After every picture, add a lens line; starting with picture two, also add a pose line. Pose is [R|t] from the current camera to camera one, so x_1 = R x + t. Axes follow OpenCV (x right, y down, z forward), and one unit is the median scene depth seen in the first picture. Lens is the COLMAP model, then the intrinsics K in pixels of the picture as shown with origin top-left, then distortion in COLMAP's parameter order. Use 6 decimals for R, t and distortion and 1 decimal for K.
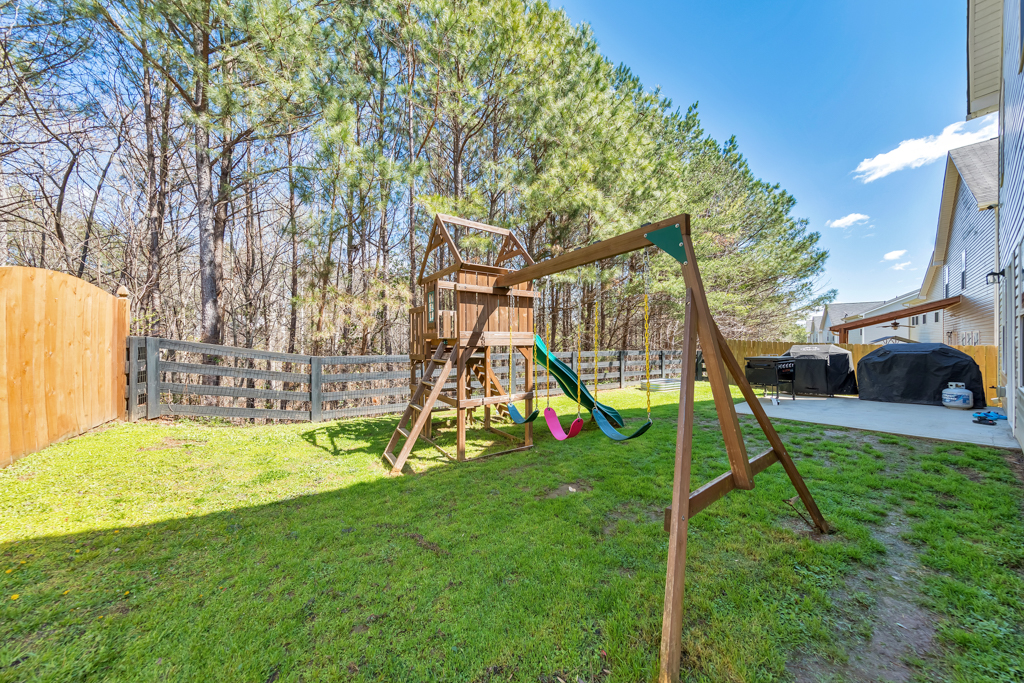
lens RADIAL K [[326.9, 0, 508.7], [0, 326.9, 342.4], [0, 0, 1]] dist [0.006658, -0.000382]
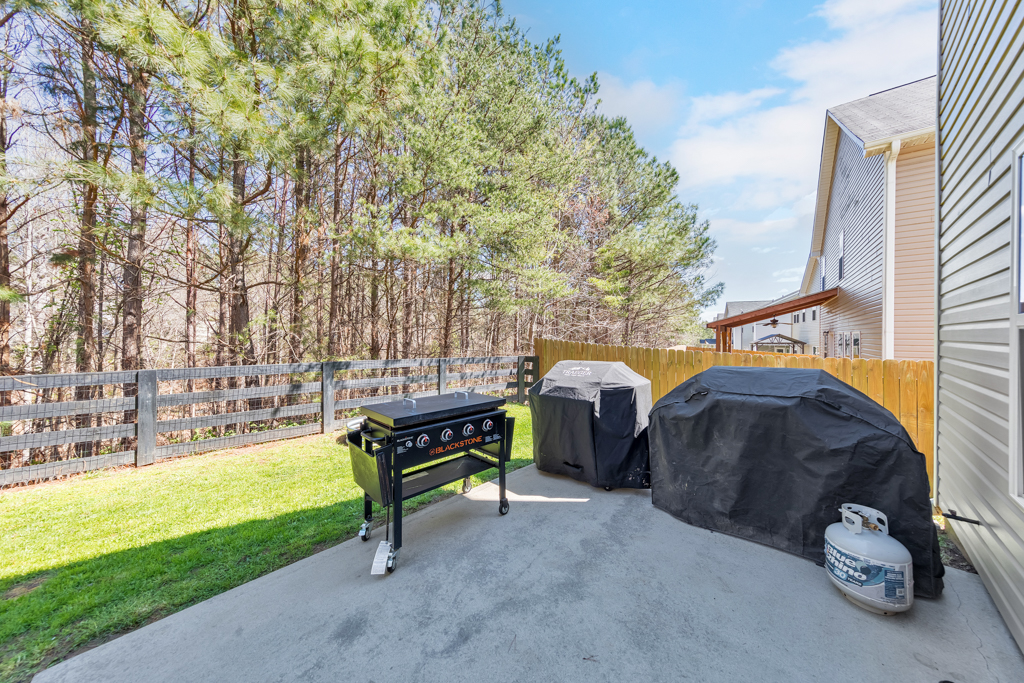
lens RADIAL K [[326.9, 0, 515.4], [0, 326.9, 338.1], [0, 0, 1]] dist [0.006658, -0.000382]
pose [[0.984684, 0.001456, 0.174344, 0.790488], [-0.002191, 0.999990, 0.004024, -0.029137], [-0.174336, -0.004345, 0.984677, 0.607196]]
